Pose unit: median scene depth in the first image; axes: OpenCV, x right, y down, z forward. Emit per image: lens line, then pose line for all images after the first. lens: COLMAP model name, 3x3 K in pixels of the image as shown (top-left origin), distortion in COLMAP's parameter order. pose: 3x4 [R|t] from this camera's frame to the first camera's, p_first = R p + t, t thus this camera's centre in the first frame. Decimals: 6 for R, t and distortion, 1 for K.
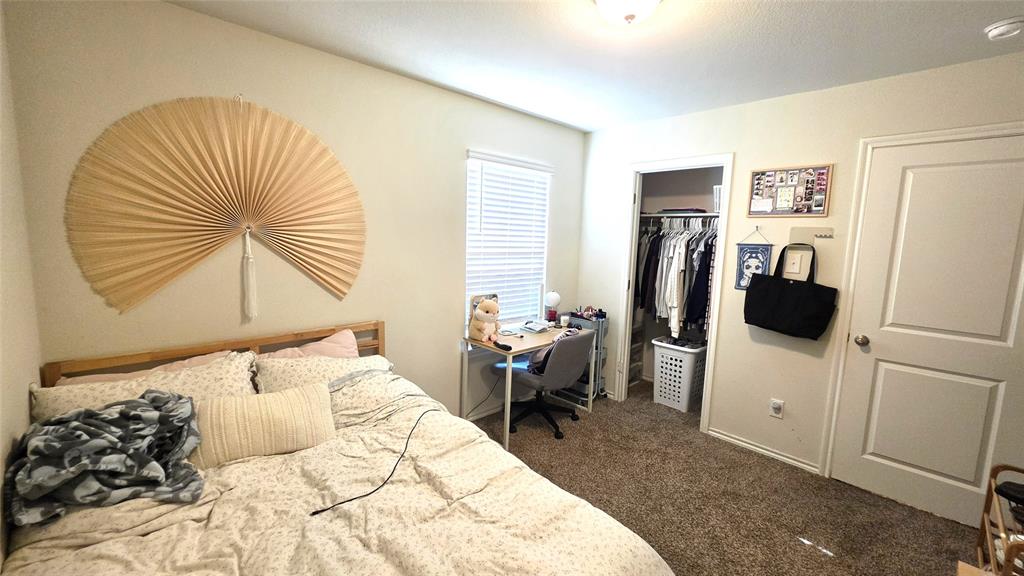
lens RADIAL K [[412.1, 0, 509.7], [0, 412.1, 286.4], [0, 0, 1]] dist [-0.002006, -0.000376]
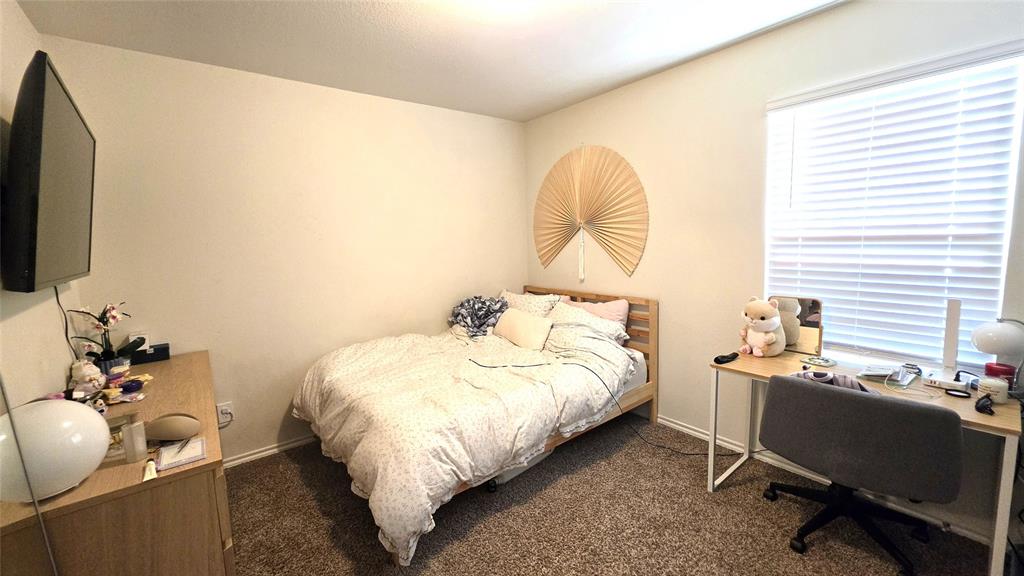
lens RADIAL K [[412.1, 0, 515.1], [0, 412.1, 284.1], [0, 0, 1]] dist [-0.002006, -0.000376]
pose [[-0.084987, 0.094171, -0.991922, 0.886121], [-0.085541, 0.991159, 0.101427, -0.042340], [0.992703, 0.093470, -0.076180, 0.758114]]
